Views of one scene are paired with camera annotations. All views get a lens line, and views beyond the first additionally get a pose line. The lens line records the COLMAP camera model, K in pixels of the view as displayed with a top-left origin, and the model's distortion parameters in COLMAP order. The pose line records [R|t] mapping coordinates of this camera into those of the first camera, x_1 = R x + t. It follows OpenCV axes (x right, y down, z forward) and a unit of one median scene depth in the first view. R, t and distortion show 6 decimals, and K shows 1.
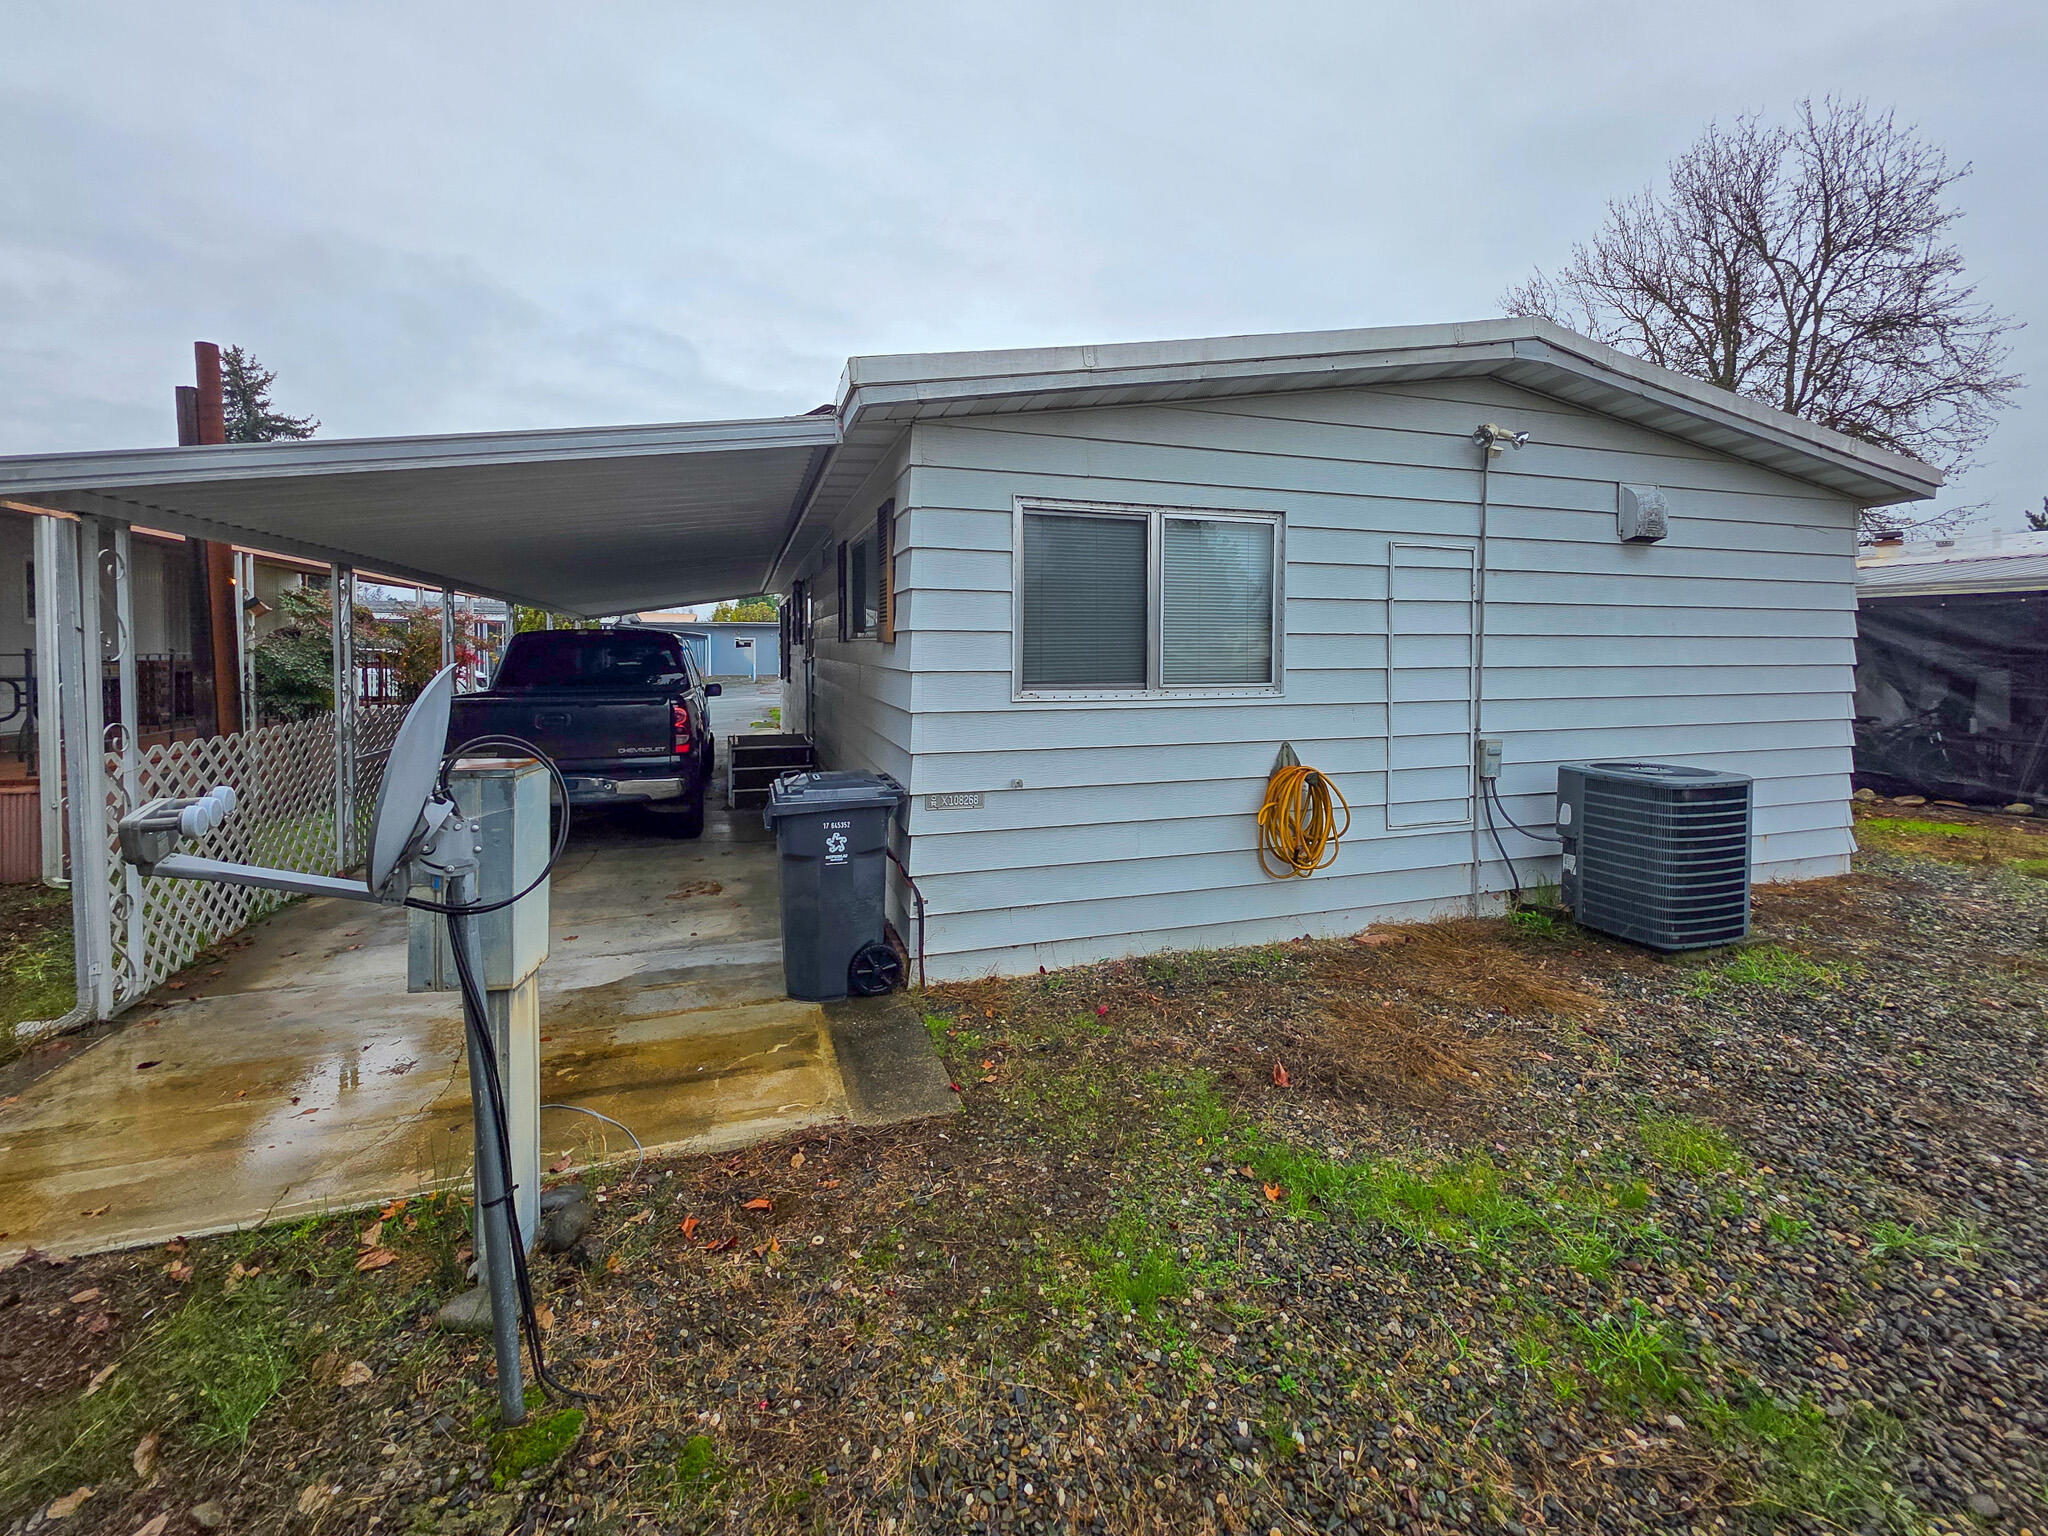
lens RADIAL K [[836.6, 0, 1024.0], [0, 836.6, 768.0], [0, 0, 1]] dist [0.000960, 0.000076]
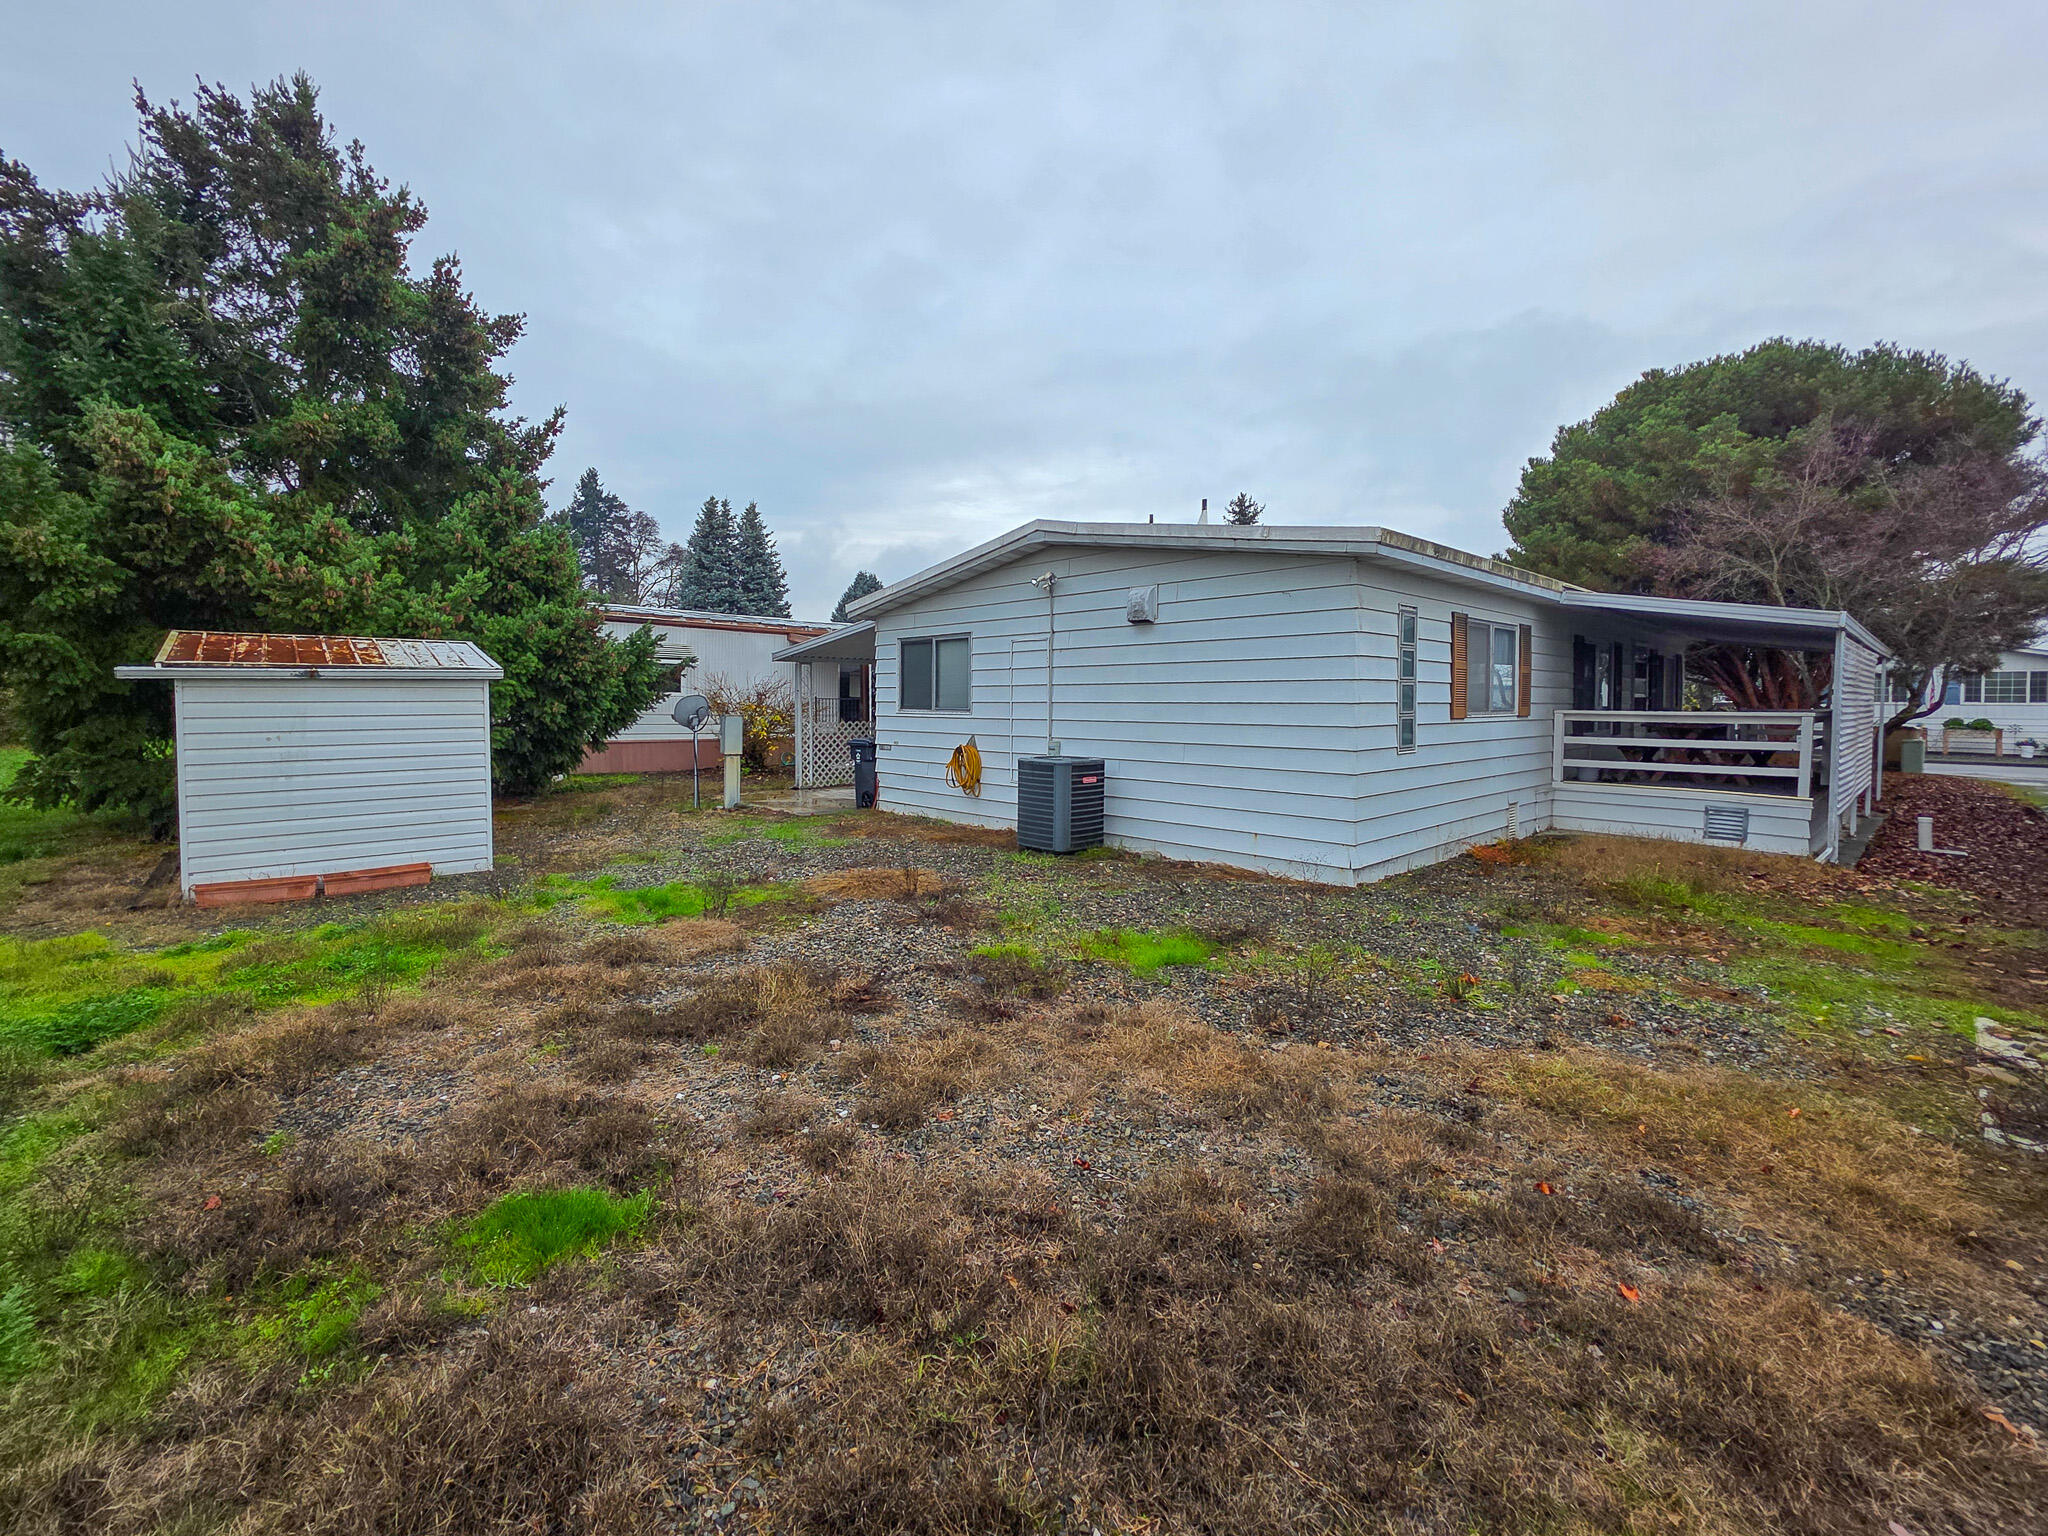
lens RADIAL K [[836.6, 0, 1024.0], [0, 836.6, 768.0], [0, 0, 1]] dist [0.000960, 0.000076]
pose [[0.455632, 0.094851, -0.885101, 2.344716], [-0.068226, 0.995103, 0.071518, -0.111414], [0.887550, 0.027801, 0.459872, 0.104071]]
